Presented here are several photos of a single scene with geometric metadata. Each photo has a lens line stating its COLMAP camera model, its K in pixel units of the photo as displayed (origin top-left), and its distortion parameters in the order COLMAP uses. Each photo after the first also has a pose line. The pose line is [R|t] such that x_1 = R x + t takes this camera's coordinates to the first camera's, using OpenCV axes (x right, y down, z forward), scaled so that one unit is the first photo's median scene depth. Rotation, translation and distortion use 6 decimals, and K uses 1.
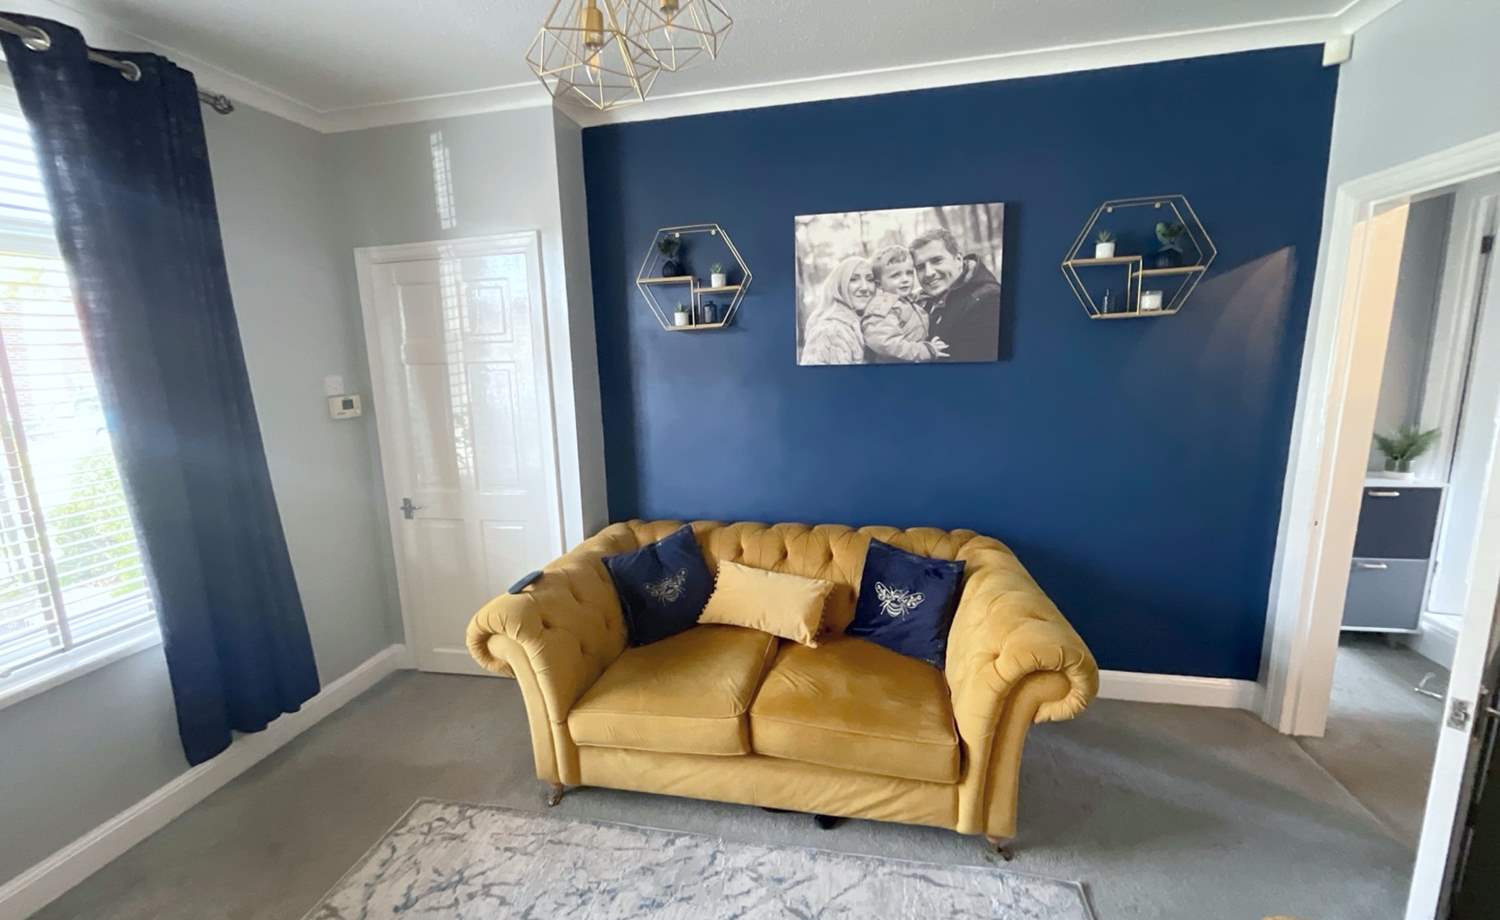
lens RADIAL K [[605.0, 0, 746.3], [0, 605.0, 460.9], [0, 0, 1]] dist [-0.000366, -0.001527]
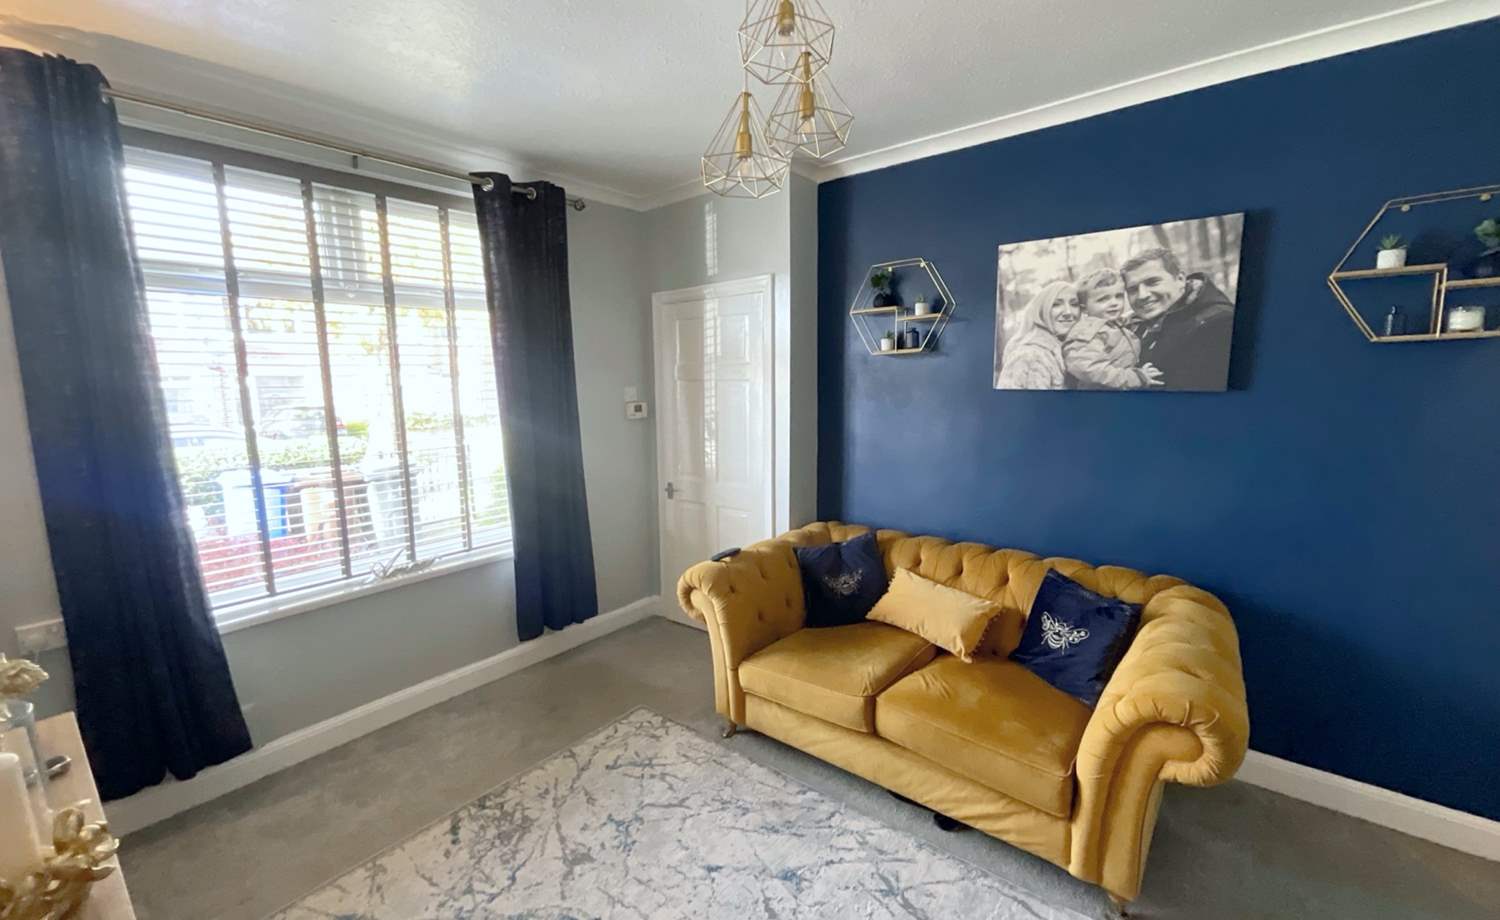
lens RADIAL K [[605.0, 0, 748.2], [0, 605.0, 459.1], [0, 0, 1]] dist [-0.000366, -0.001527]
pose [[0.885956, 0.080568, -0.456718, 0.215560], [-0.094935, 0.995447, -0.008554, 0.008058], [0.453949, 0.050937, 0.889570, -0.098801]]
